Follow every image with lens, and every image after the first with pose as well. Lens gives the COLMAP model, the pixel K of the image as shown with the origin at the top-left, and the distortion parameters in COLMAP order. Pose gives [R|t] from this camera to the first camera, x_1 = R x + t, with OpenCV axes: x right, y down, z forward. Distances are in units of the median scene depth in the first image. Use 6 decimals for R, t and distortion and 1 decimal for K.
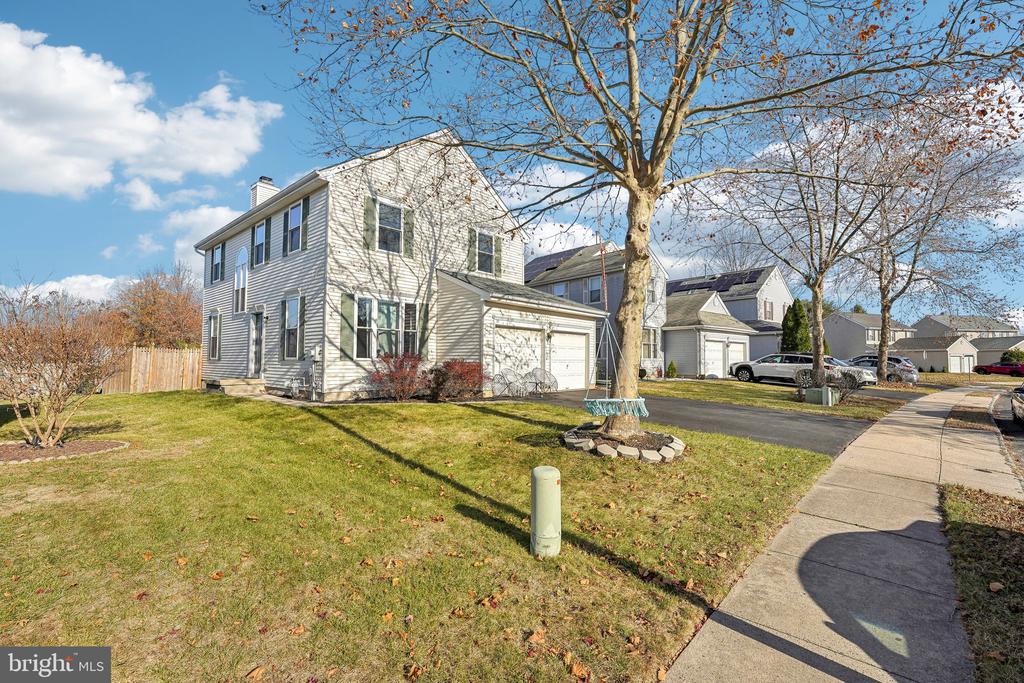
lens RADIAL K [[458.3, 0, 512.3], [0, 458.3, 343.9], [0, 0, 1]] dist [-0.002578, 0.000814]
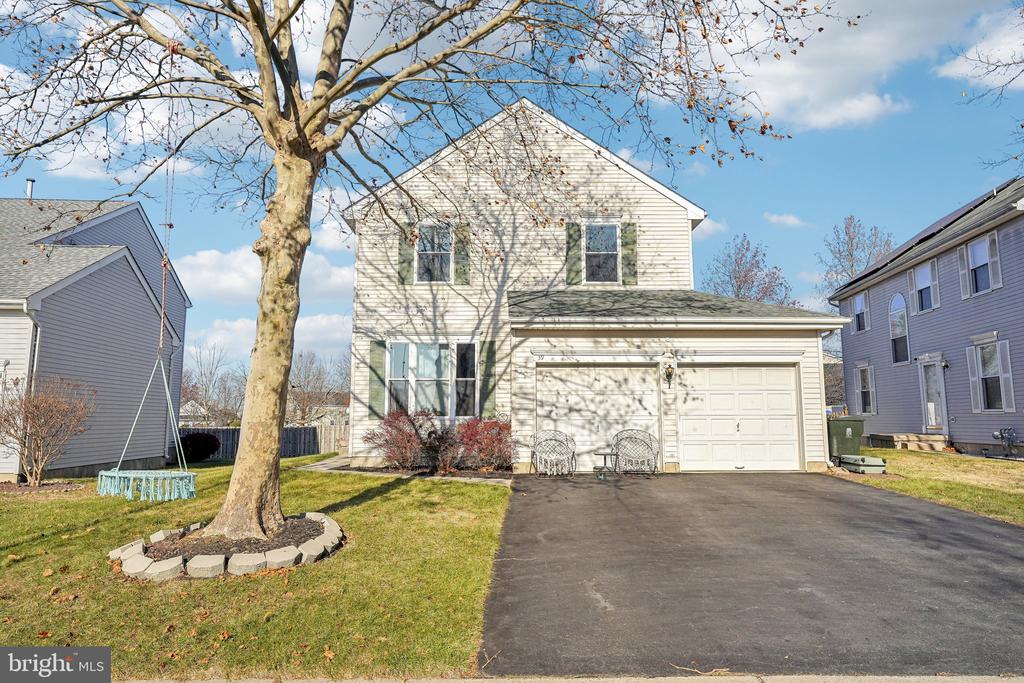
lens RADIAL K [[625.3, 0, 504.3], [0, 625.3, 348.6], [0, 0, 1]] dist [-0.000235, -0.001975]
pose [[0.668248, -0.091924, -0.738237, 0.579208], [0.037486, 0.995237, -0.089993, 0.016511], [0.742993, 0.032464, 0.668511, 0.348929]]
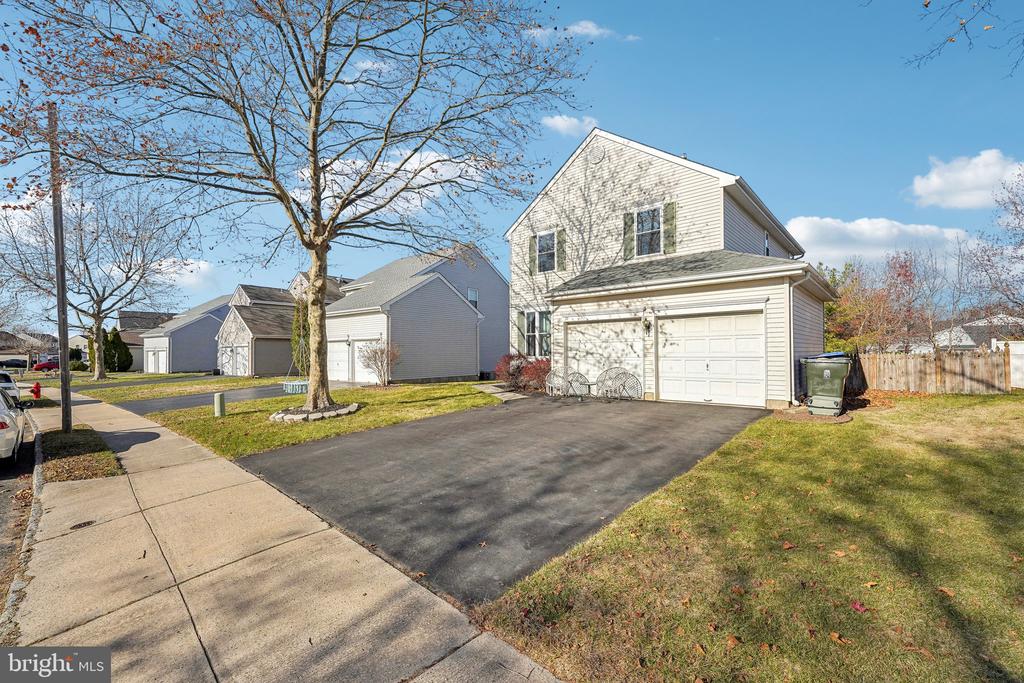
lens RADIAL K [[425.8, 0, 509.6], [0, 425.8, 350.8], [0, 0, 1]] dist [-0.003028, -0.001436]
pose [[-0.014683, -0.011197, -0.999830, 0.858730], [0.049792, 0.998689, -0.011915, 0.024255], [0.998652, -0.049958, -0.014106, 0.860434]]
